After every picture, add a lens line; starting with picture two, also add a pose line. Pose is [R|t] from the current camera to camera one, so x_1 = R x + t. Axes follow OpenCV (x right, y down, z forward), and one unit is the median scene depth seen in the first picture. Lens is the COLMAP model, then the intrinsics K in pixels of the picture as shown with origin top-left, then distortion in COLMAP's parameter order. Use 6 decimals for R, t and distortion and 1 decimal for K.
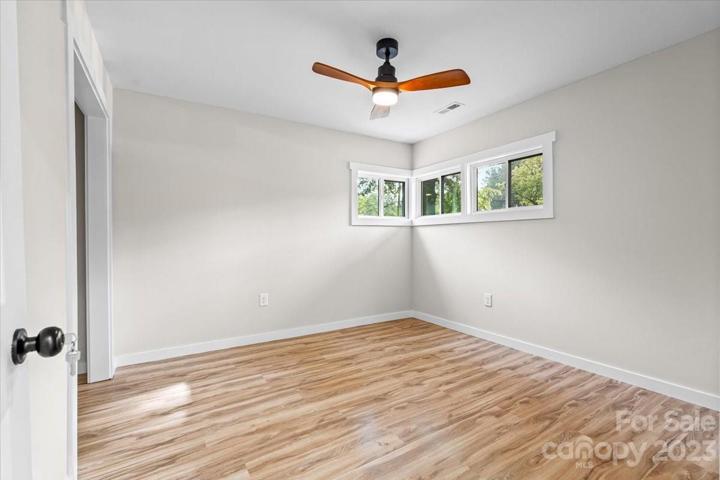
lens RADIAL K [[318.9, 0, 360.0], [0, 318.9, 240.0], [0, 0, 1]] dist [0.000176, -0.000068]
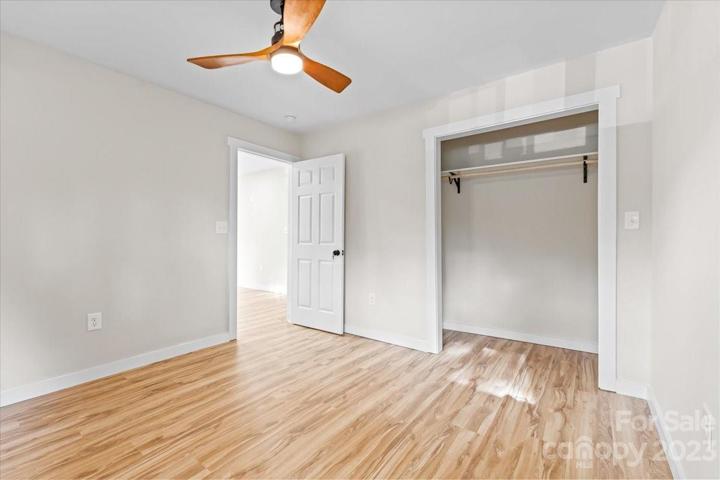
lens RADIAL K [[318.9, 0, 360.0], [0, 318.9, 240.0], [0, 0, 1]] dist [0.000176, -0.000068]
pose [[-0.925415, 0.012217, -0.378757, 0.227723], [0.002697, 0.999667, 0.025655, -0.014806], [0.378944, 0.022720, -0.925140, 1.886554]]
